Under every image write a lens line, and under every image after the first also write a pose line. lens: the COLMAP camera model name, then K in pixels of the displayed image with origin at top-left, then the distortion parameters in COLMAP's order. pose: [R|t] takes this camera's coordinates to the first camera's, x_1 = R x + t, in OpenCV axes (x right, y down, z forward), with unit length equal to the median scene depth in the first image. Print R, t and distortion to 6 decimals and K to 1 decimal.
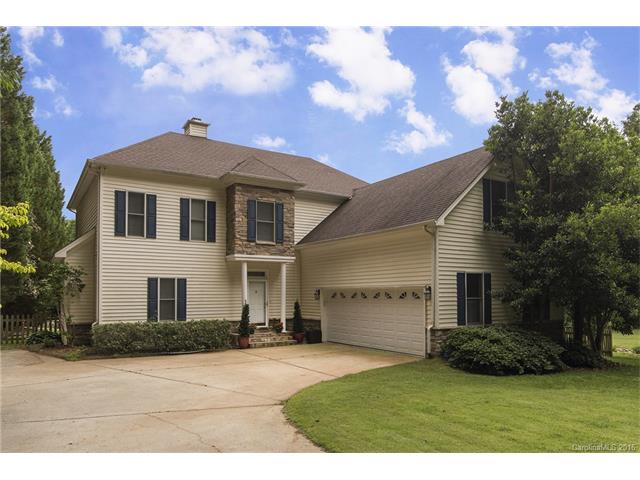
lens RADIAL K [[452.2, 0, 319.8], [0, 452.2, 275.9], [0, 0, 1]] dist [0.002914, -0.000406]
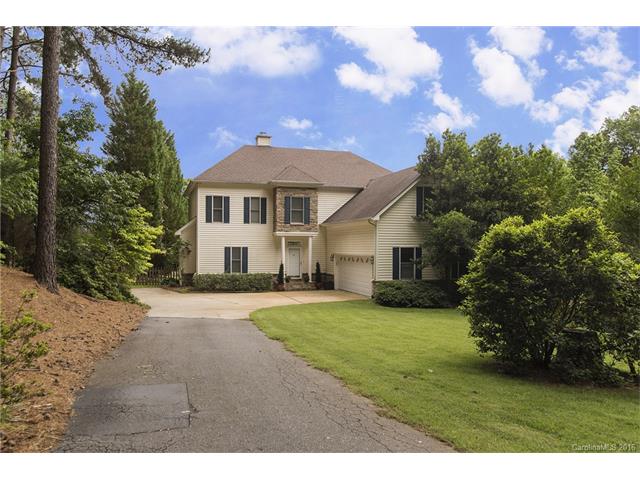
lens RADIAL K [[505.2, 0, 320.0], [0, 505.2, 240.0], [0, 0, 1]] dist [-0.001398, 0.000021]
pose [[0.965795, 0.004839, -0.259262, 0.423843], [0.002574, 0.999598, 0.028244, -0.070166], [0.259294, -0.027945, 0.965394, -0.676829]]
